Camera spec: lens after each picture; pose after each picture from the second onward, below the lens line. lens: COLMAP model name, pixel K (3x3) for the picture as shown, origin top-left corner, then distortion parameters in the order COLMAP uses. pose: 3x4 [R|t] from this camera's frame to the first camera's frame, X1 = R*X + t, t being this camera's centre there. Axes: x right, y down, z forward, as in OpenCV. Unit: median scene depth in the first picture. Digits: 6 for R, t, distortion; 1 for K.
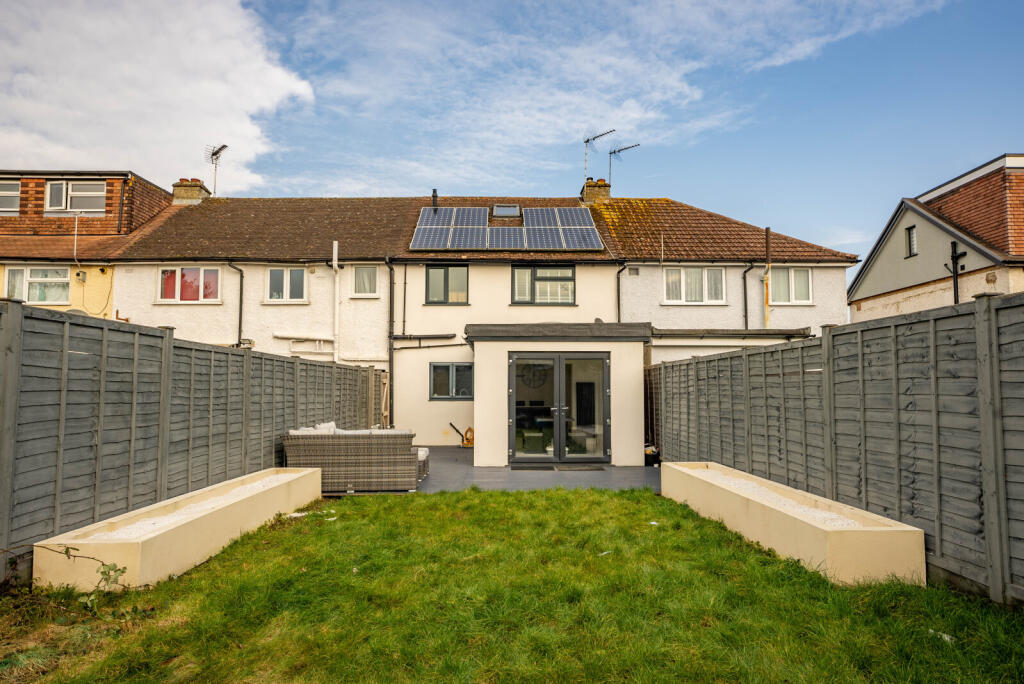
lens RADIAL K [[631.8, 0, 512.0], [0, 631.8, 342.0], [0, 0, 1]] dist [-0.040509, 0.041400]
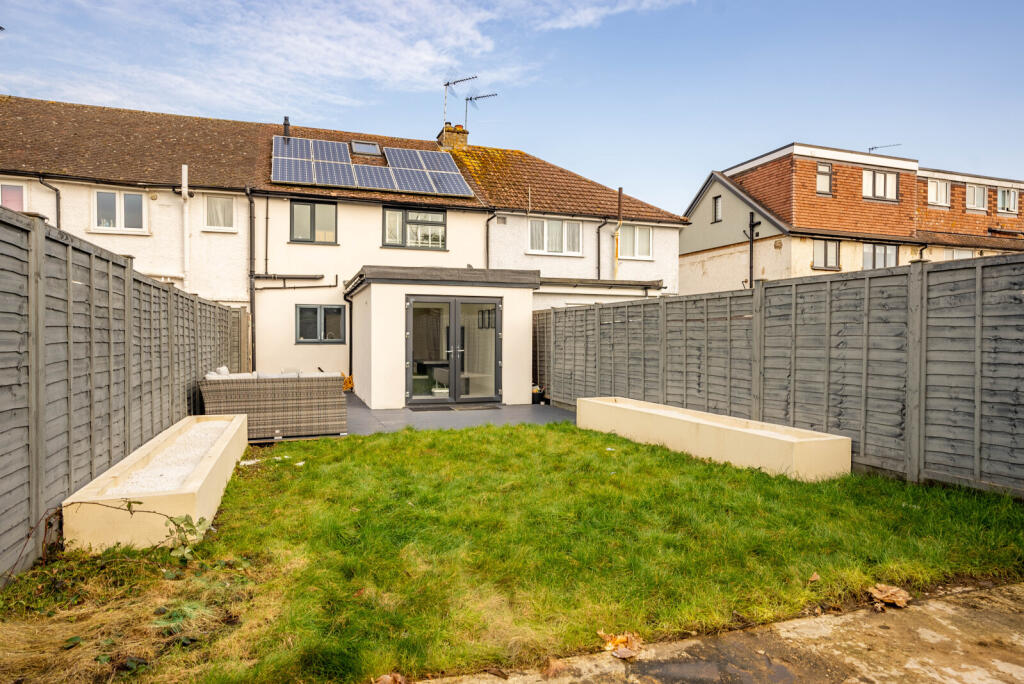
lens RADIAL K [[629.7, 0, 512.0], [0, 629.7, 342.0], [0, 0, 1]] dist [-0.041266, 0.041702]
pose [[0.945964, 0.000948, 0.324271, -0.128375], [-0.028615, 0.996339, 0.080562, 0.003883], [-0.323007, -0.085487, 0.942528, 0.002123]]
